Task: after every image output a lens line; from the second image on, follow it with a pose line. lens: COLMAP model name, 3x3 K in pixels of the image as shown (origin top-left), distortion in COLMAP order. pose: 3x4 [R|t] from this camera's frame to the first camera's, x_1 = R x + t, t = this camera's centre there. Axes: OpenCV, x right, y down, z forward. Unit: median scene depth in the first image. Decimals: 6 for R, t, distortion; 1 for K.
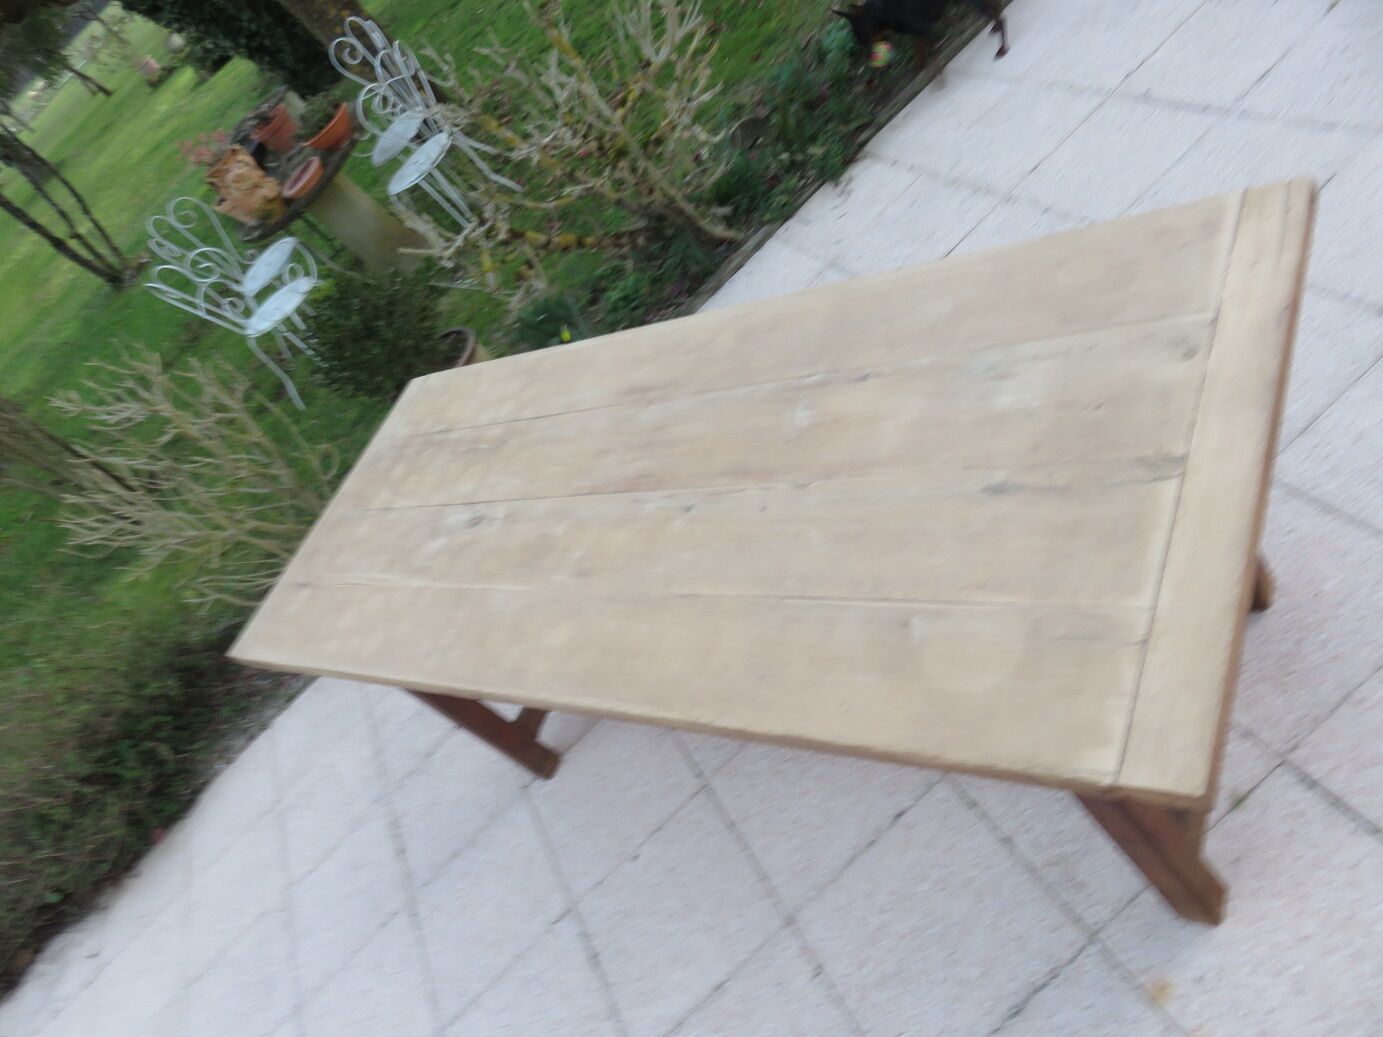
lens RADIAL K [[1038.7, 0, 691.5], [0, 1038.7, 518.5], [0, 0, 1]] dist [-0.001645, -0.002967]
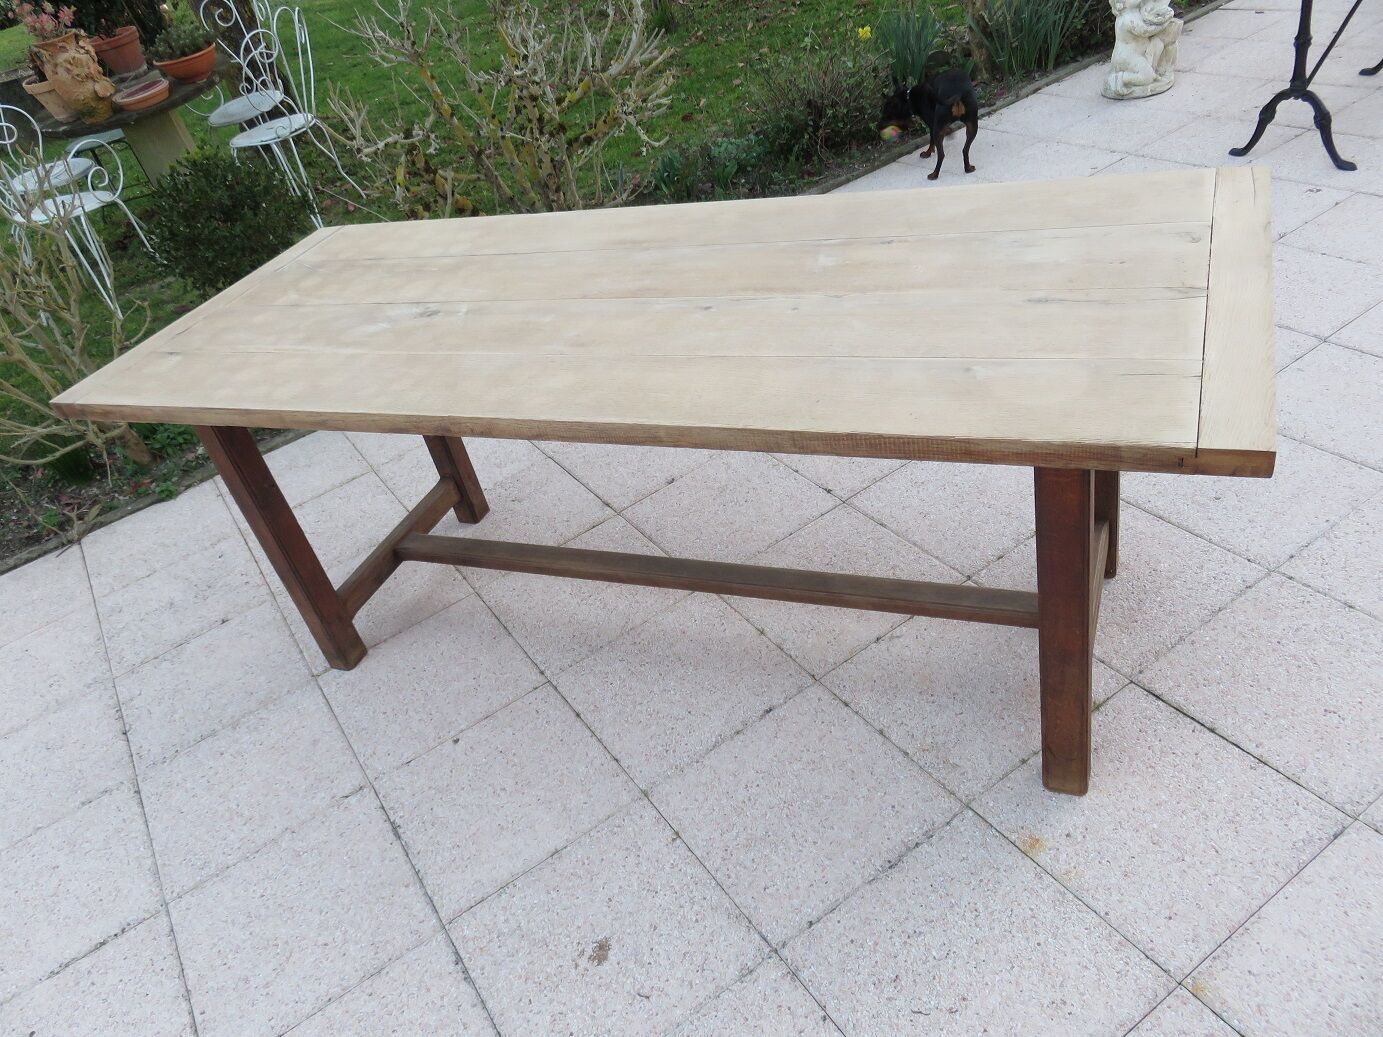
lens RADIAL K [[1042.3, 0, 690.2], [0, 1042.3, 514.2], [0, 0, 1]] dist [-0.000551, 0.003574]
pose [[0.917486, 0.277775, 0.284710, -0.222572], [-0.215493, 0.948741, -0.231200, 0.372041], [-0.334338, 0.150770, 0.930315, 0.054067]]
